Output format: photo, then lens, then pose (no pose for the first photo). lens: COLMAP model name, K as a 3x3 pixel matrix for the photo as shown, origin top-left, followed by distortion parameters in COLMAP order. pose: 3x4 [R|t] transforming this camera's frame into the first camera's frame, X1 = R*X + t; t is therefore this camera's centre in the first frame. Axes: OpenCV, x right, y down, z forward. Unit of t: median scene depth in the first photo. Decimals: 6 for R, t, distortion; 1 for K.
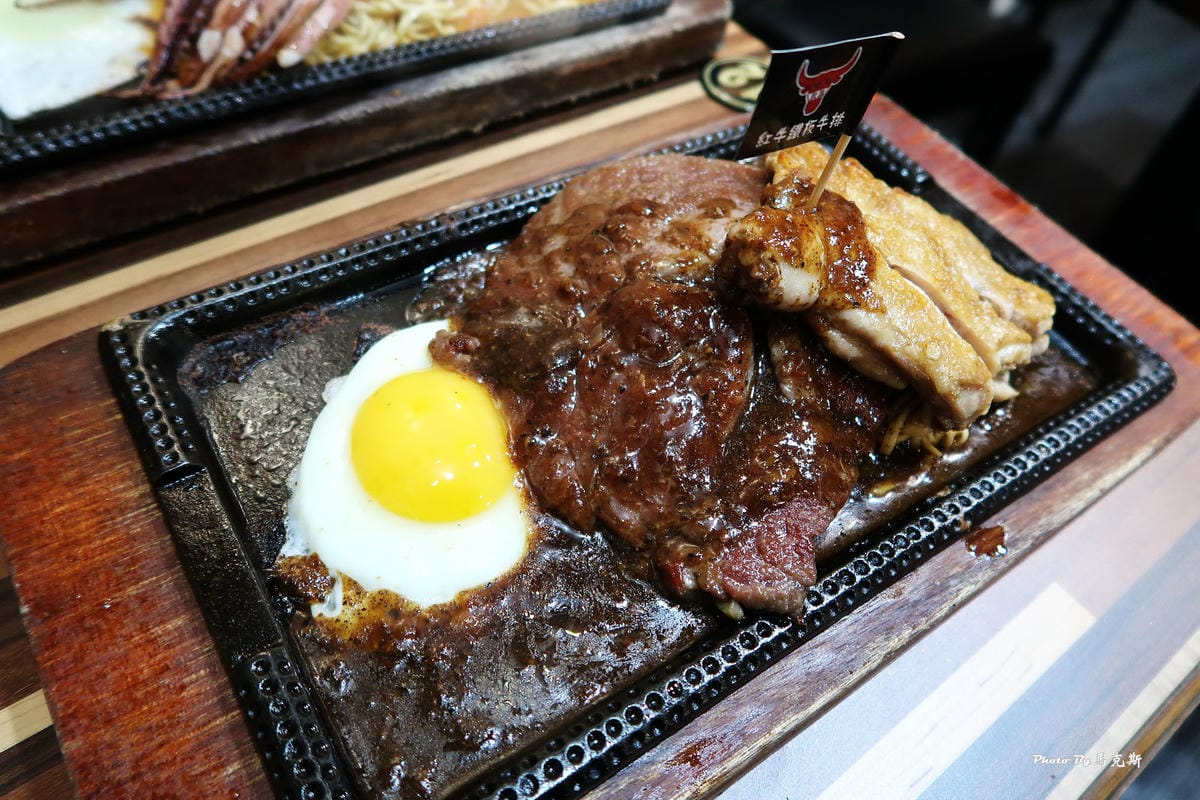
lens RADIAL K [[794.1, 0, 600.0], [0, 794.1, 400.0], [0, 0, 1]] dist [0.000453, -0.004182]
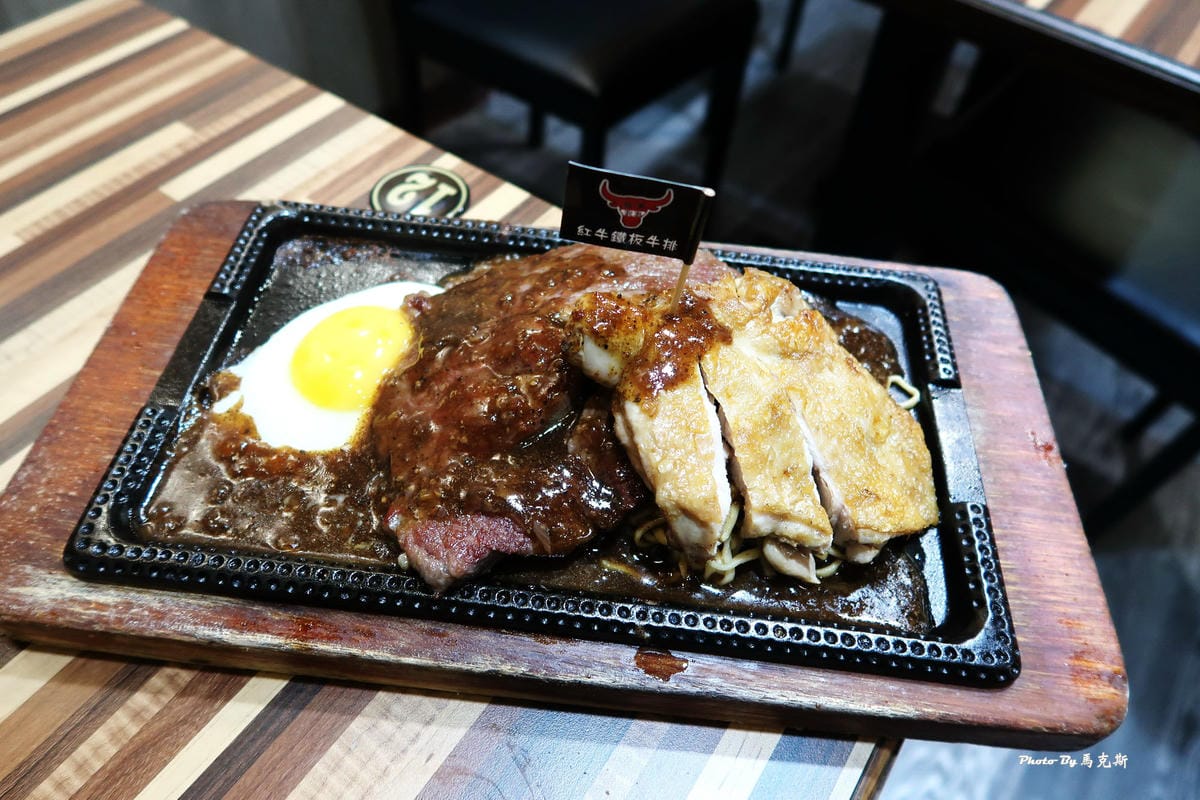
lens RADIAL K [[794.1, 0, 600.0], [0, 794.1, 400.0], [0, 0, 1]] dist [0.000453, -0.004182]
pose [[0.772451, 0.447820, -0.450307, 0.790656], [-0.480316, 0.875832, 0.047067, -0.148414], [0.415470, 0.179933, 0.891633, -0.037365]]
